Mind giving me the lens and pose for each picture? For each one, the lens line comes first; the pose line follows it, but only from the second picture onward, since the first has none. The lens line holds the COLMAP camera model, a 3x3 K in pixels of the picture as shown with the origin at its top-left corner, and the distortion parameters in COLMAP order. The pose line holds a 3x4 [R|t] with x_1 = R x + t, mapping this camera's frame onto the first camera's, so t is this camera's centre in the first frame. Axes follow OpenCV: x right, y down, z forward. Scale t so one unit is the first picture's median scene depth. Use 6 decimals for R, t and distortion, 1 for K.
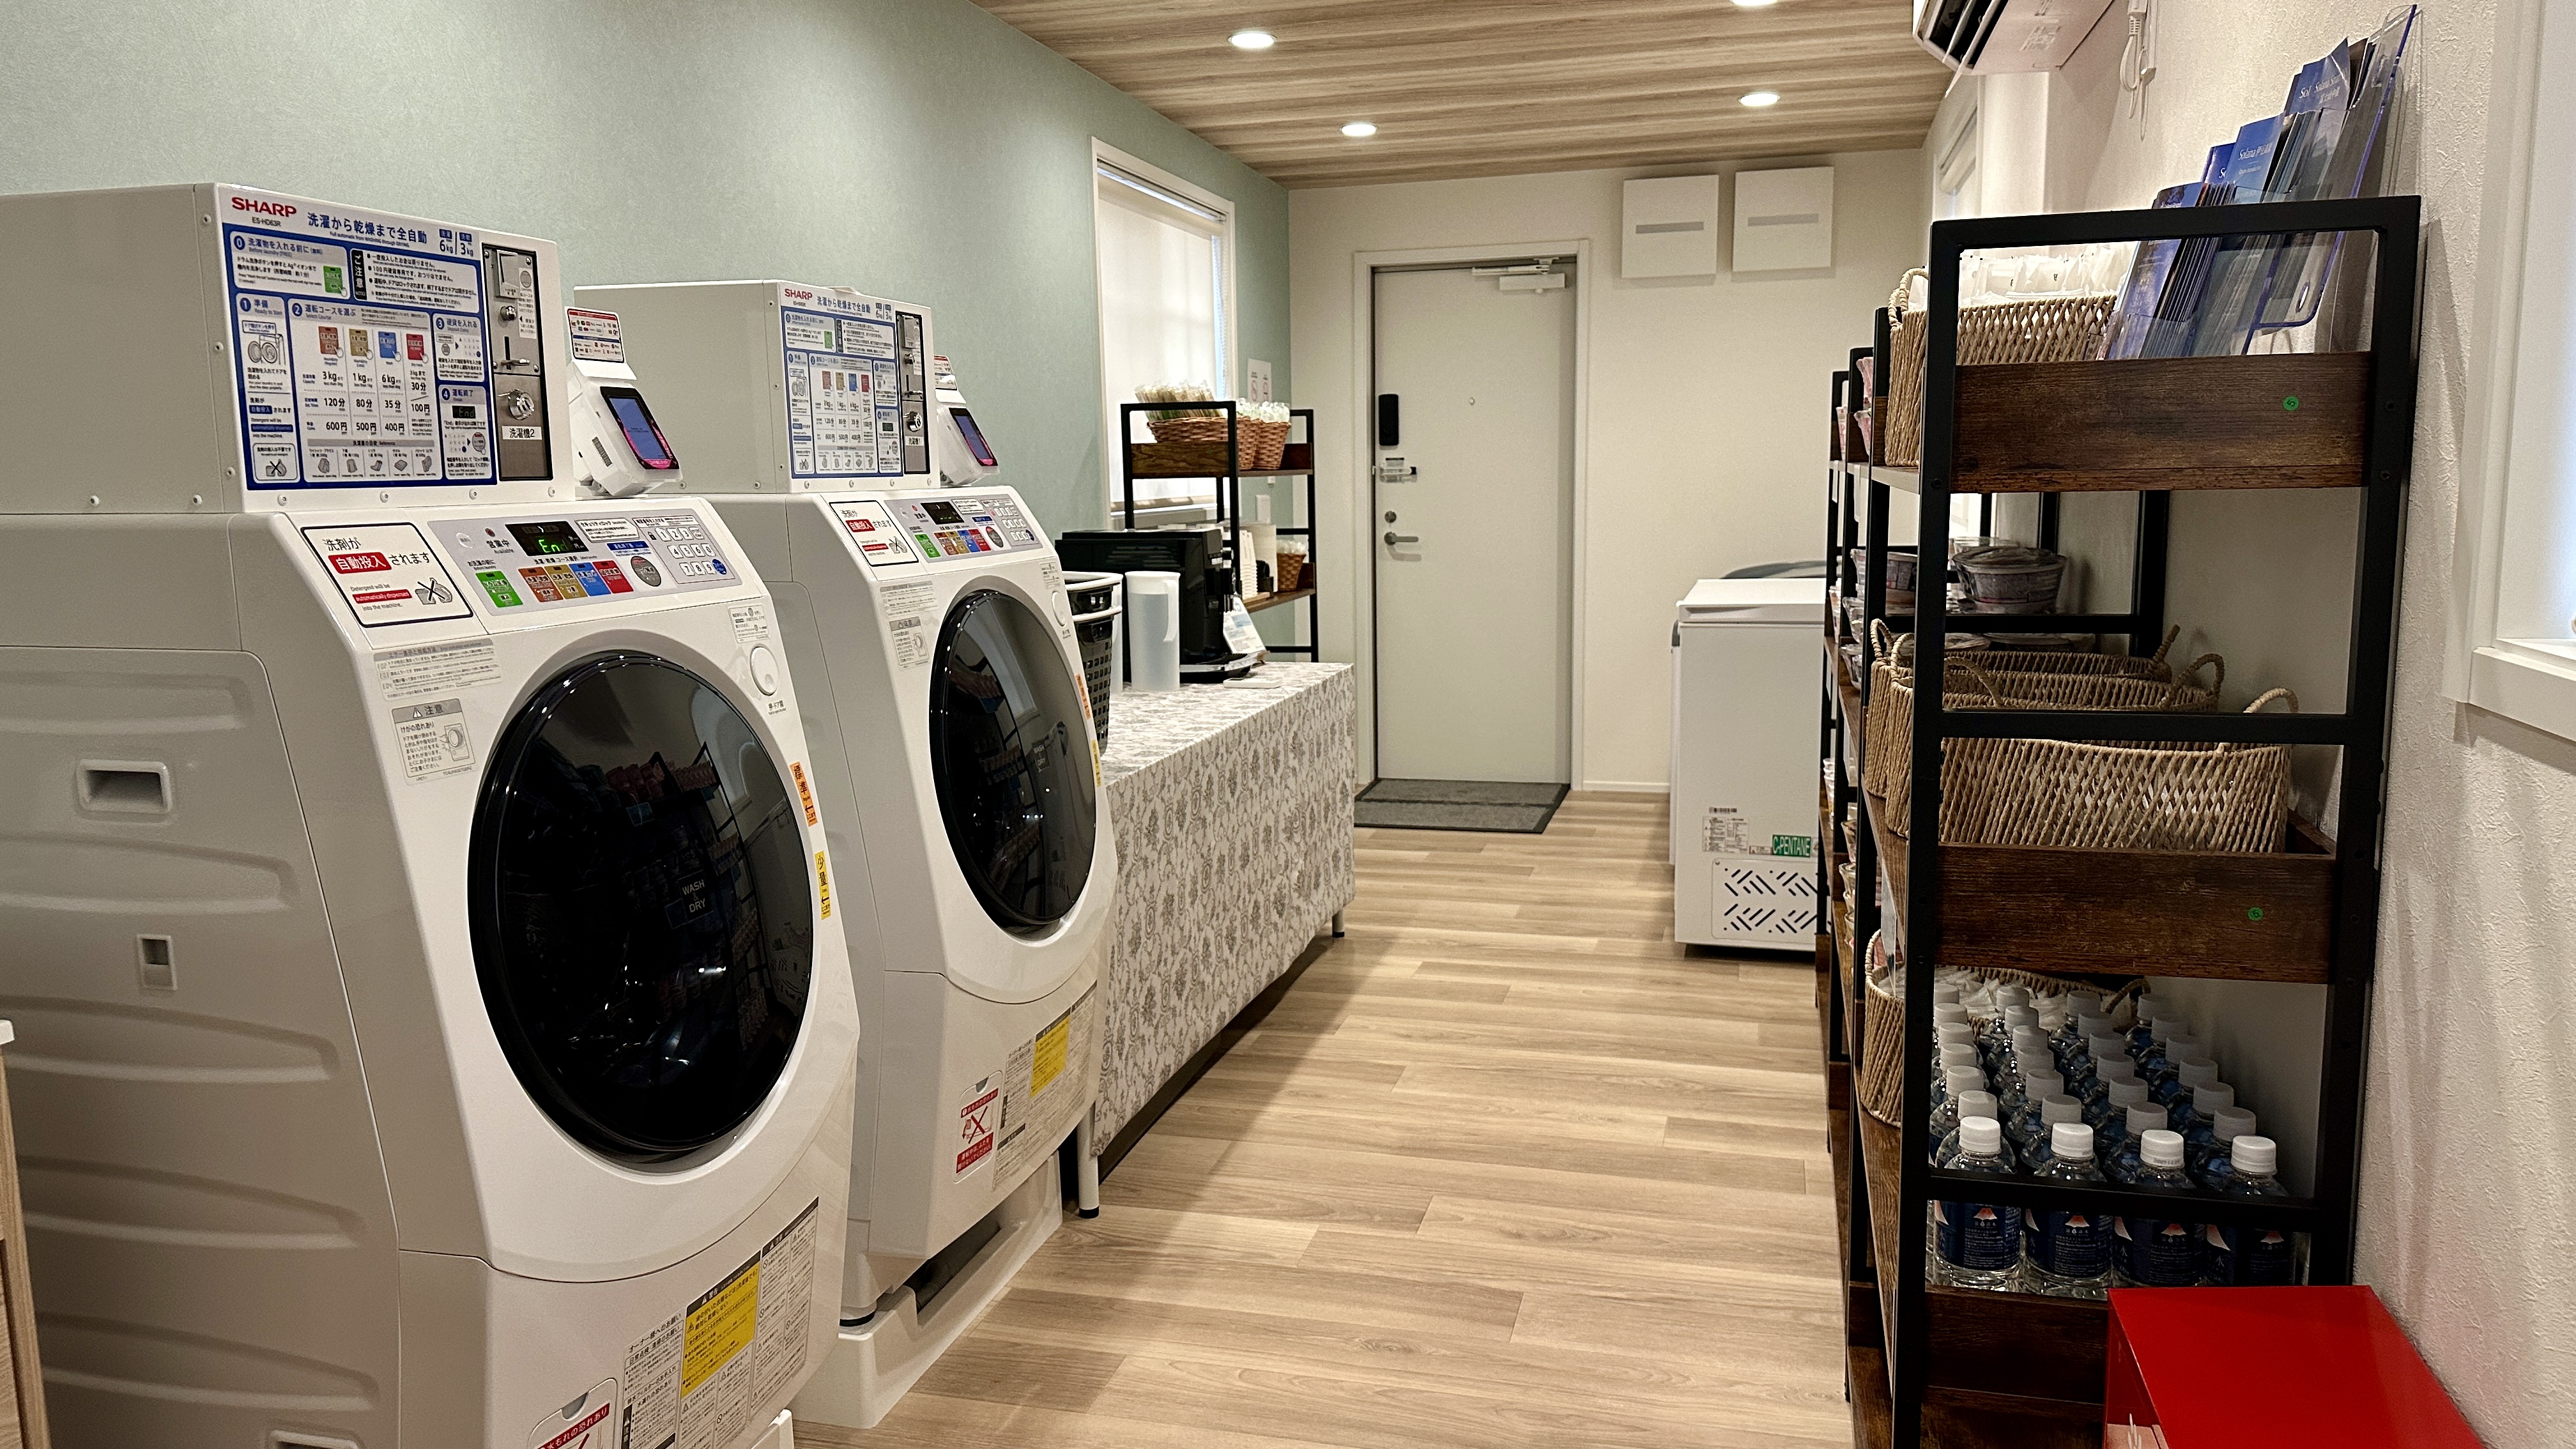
lens RADIAL K [[1803.2, 0, 1251.1], [0, 1803.2, 737.3], [0, 0, 1]] dist [0.061328, -0.060792]
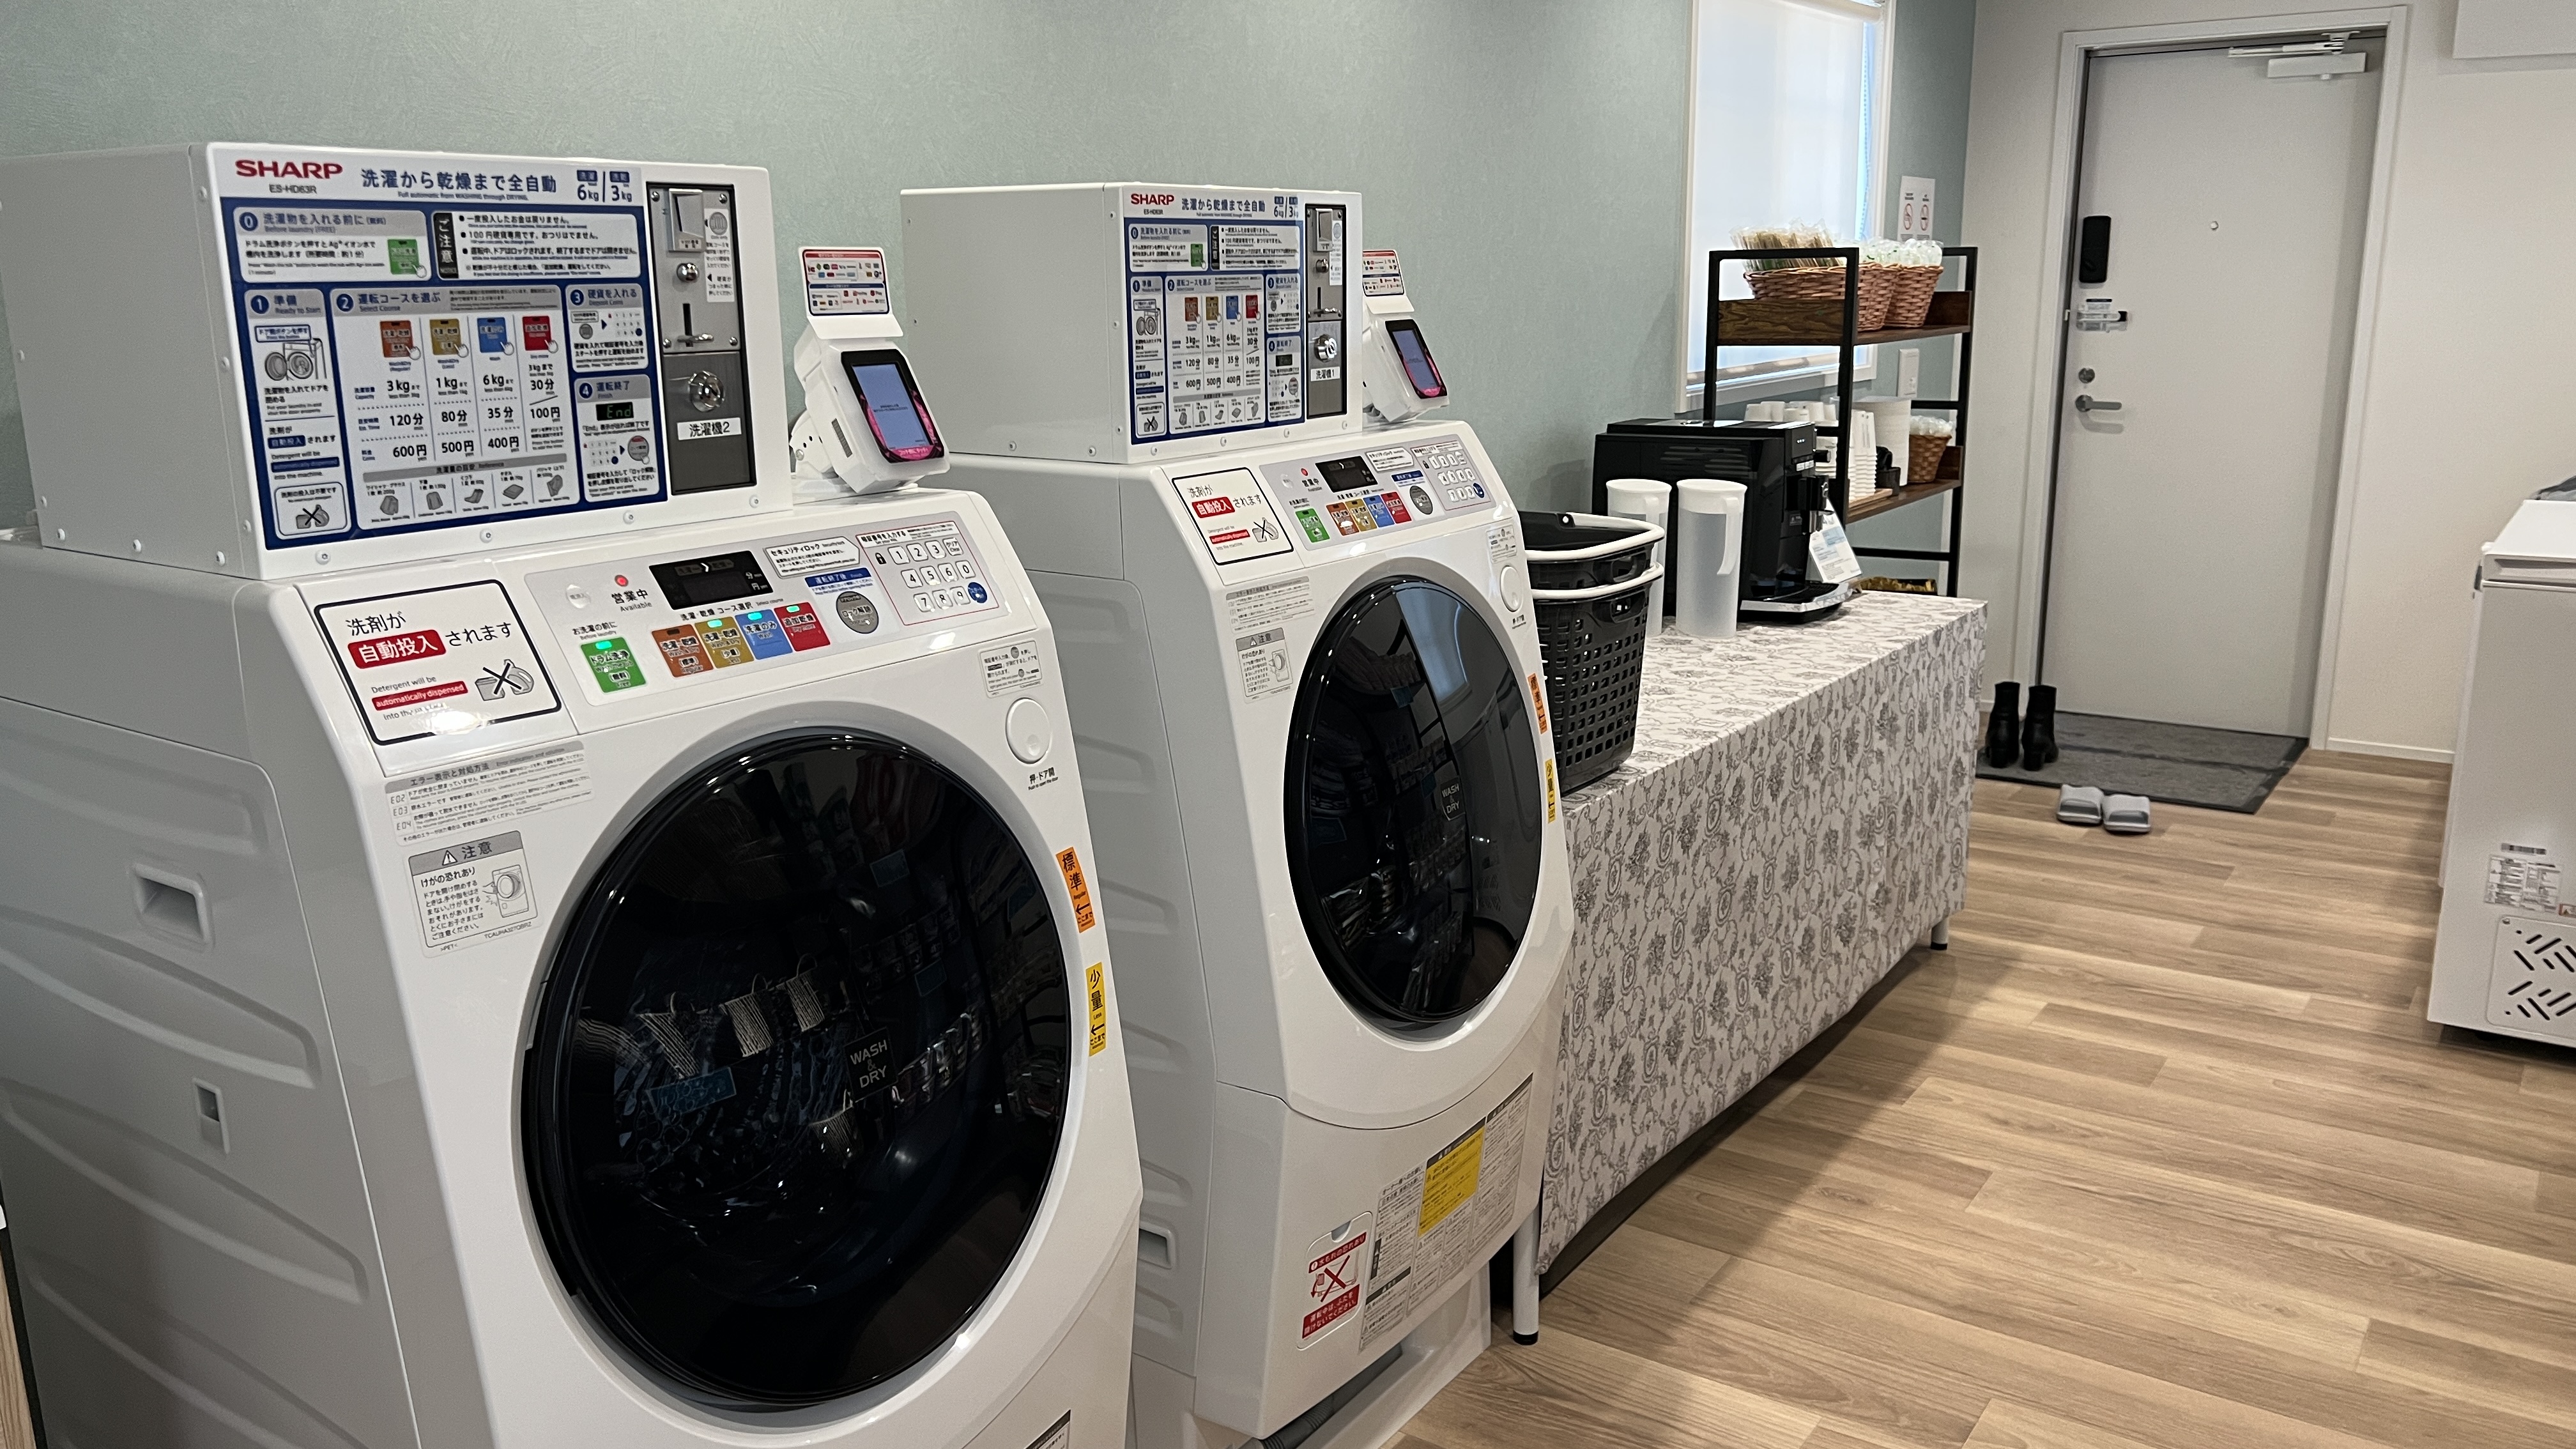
lens RADIAL K [[1976.0, 0, 1288.0], [0, 1976.0, 724.5], [0, 0, 1]] dist [0.095171, -0.103109]
pose [[0.950287, 0.075389, -0.302110, 0.065926], [-0.050752, 0.994774, 0.088596, -0.091350], [0.307210, -0.068859, 0.949147, 0.190050]]
